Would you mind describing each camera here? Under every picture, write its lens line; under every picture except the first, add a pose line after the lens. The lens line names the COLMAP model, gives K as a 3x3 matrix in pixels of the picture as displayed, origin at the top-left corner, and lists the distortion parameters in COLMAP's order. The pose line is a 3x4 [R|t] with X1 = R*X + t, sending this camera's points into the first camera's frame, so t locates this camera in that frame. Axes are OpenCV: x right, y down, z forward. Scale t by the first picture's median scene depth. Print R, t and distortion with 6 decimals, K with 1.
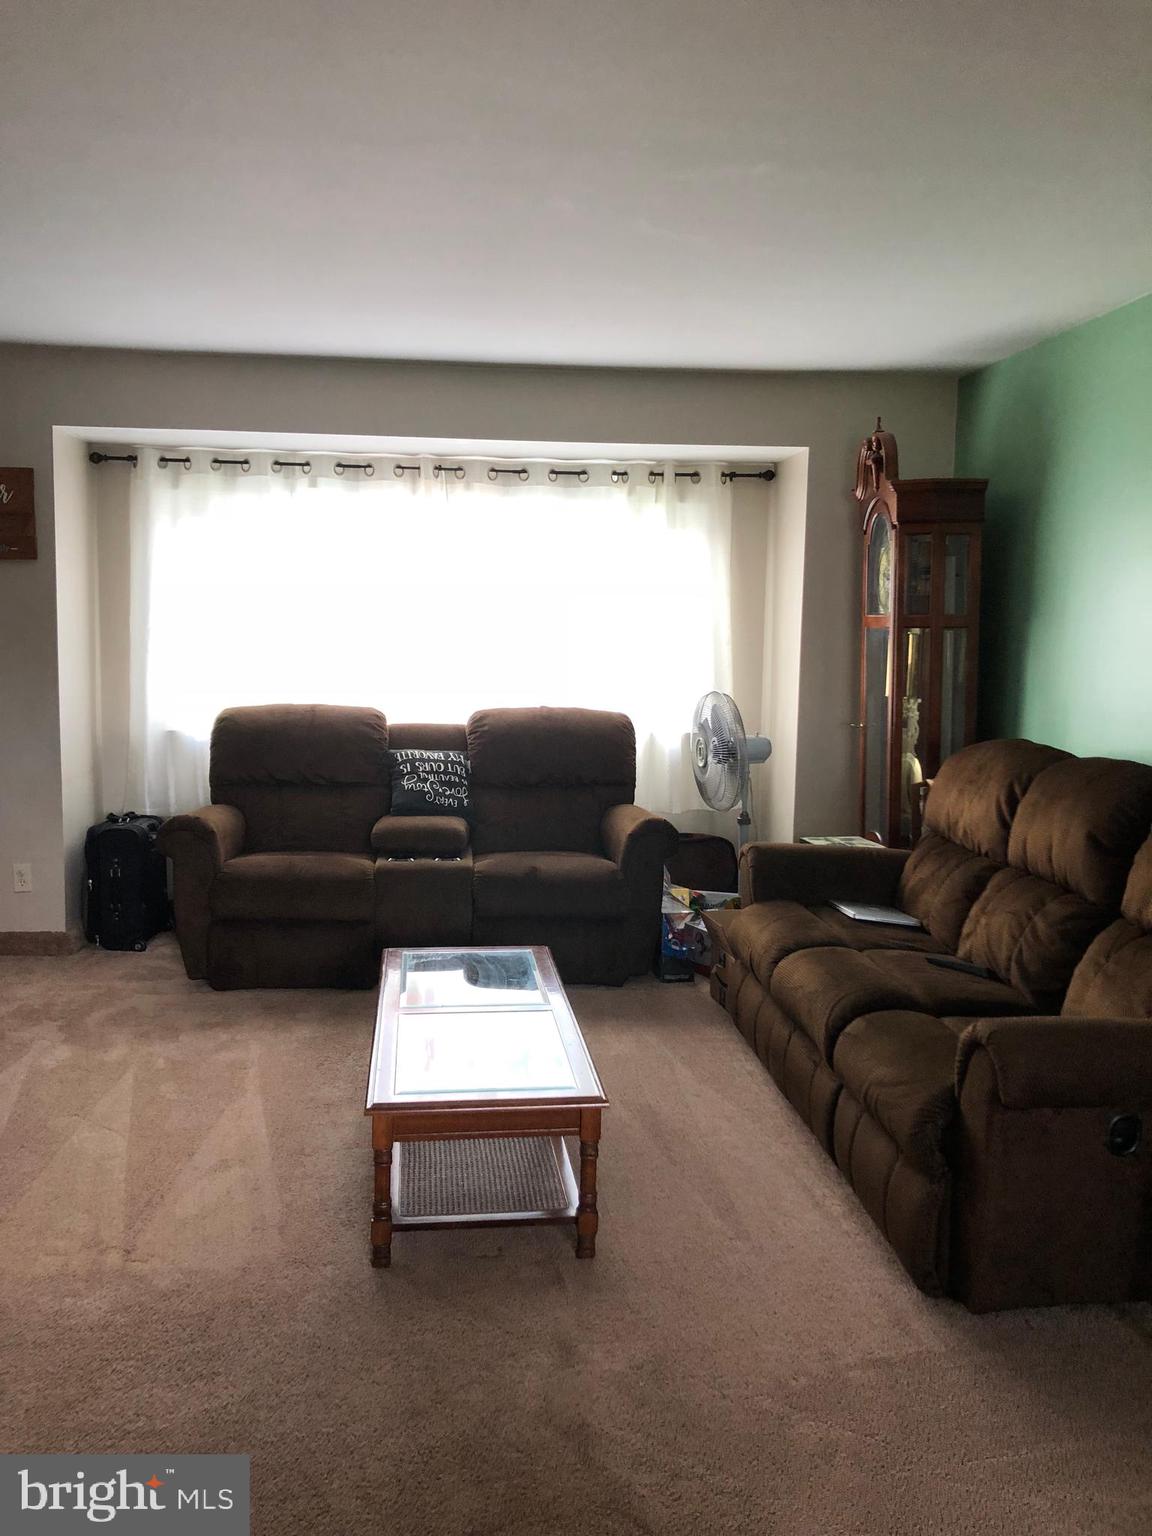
lens RADIAL K [[1260.0, 0, 575.8], [0, 1260.0, 764.9], [0, 0, 1]] dist [0.000210, 0.000470]
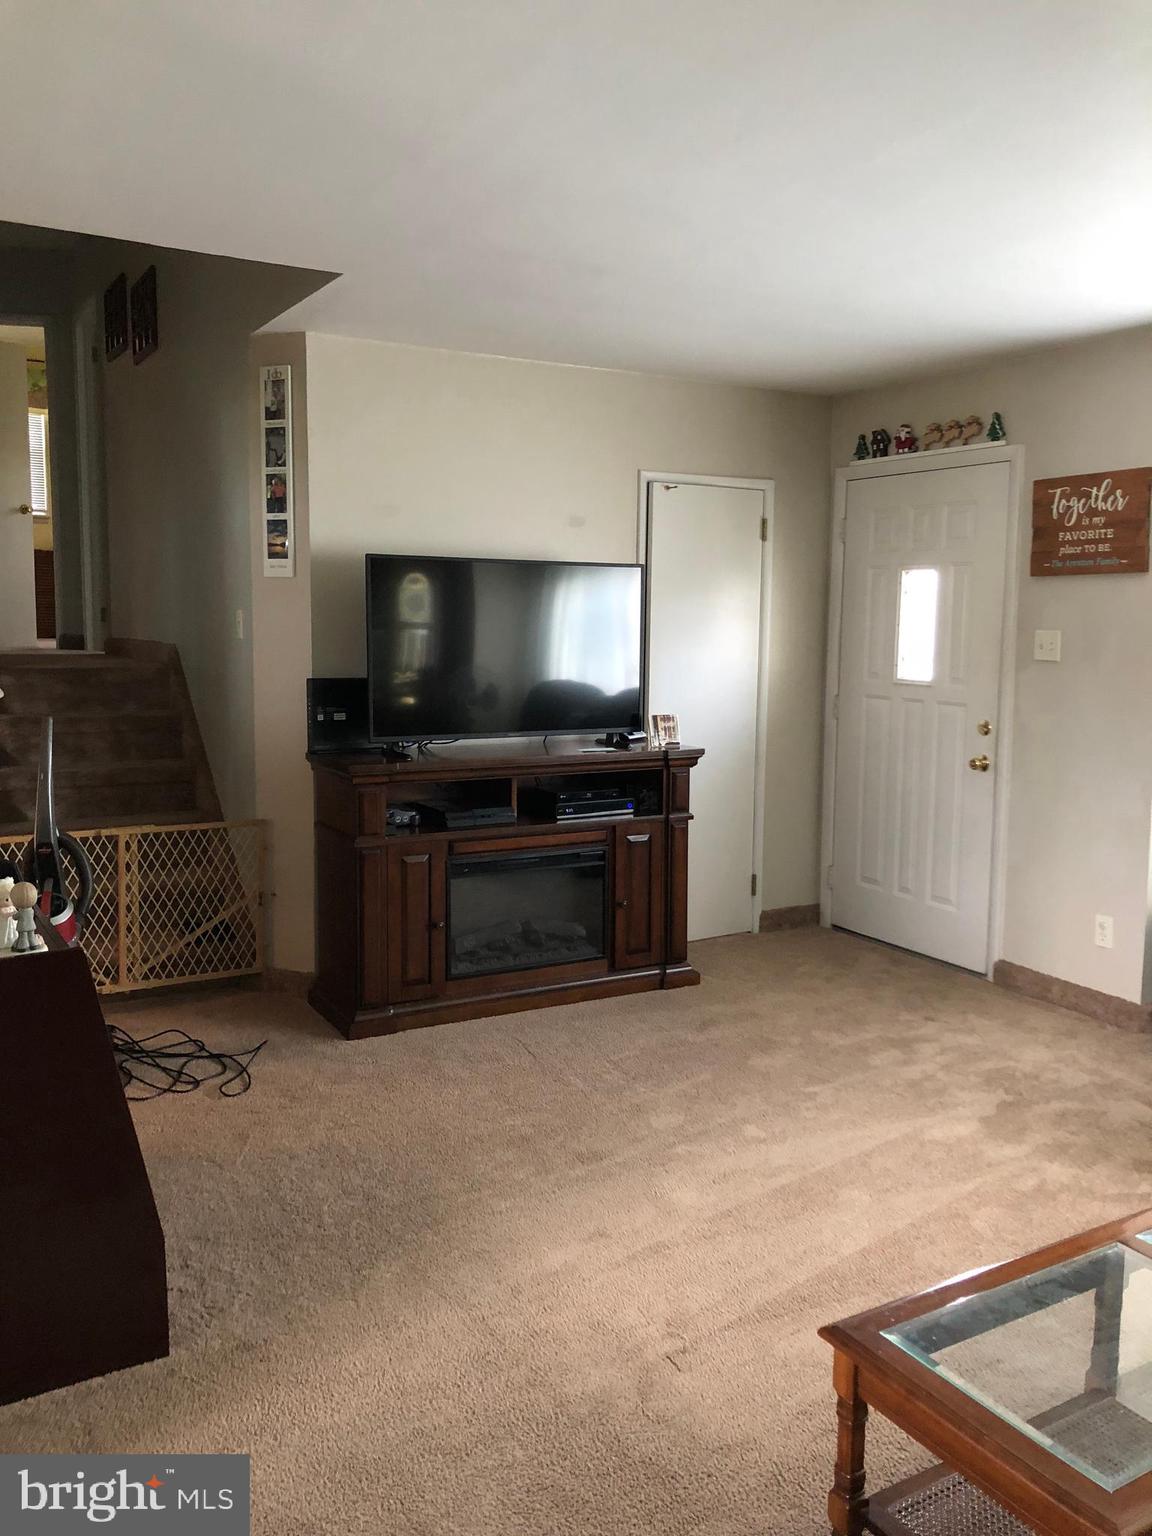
lens RADIAL K [[1260.0, 0, 575.9], [0, 1260.0, 768.6], [0, 0, 1]] dist [0.000210, 0.000470]
pose [[0.389610, 0.093492, -0.916222, 0.252696], [-0.118541, 0.991650, 0.050780, -0.027823], [0.913319, 0.088825, 0.397439, 0.389408]]
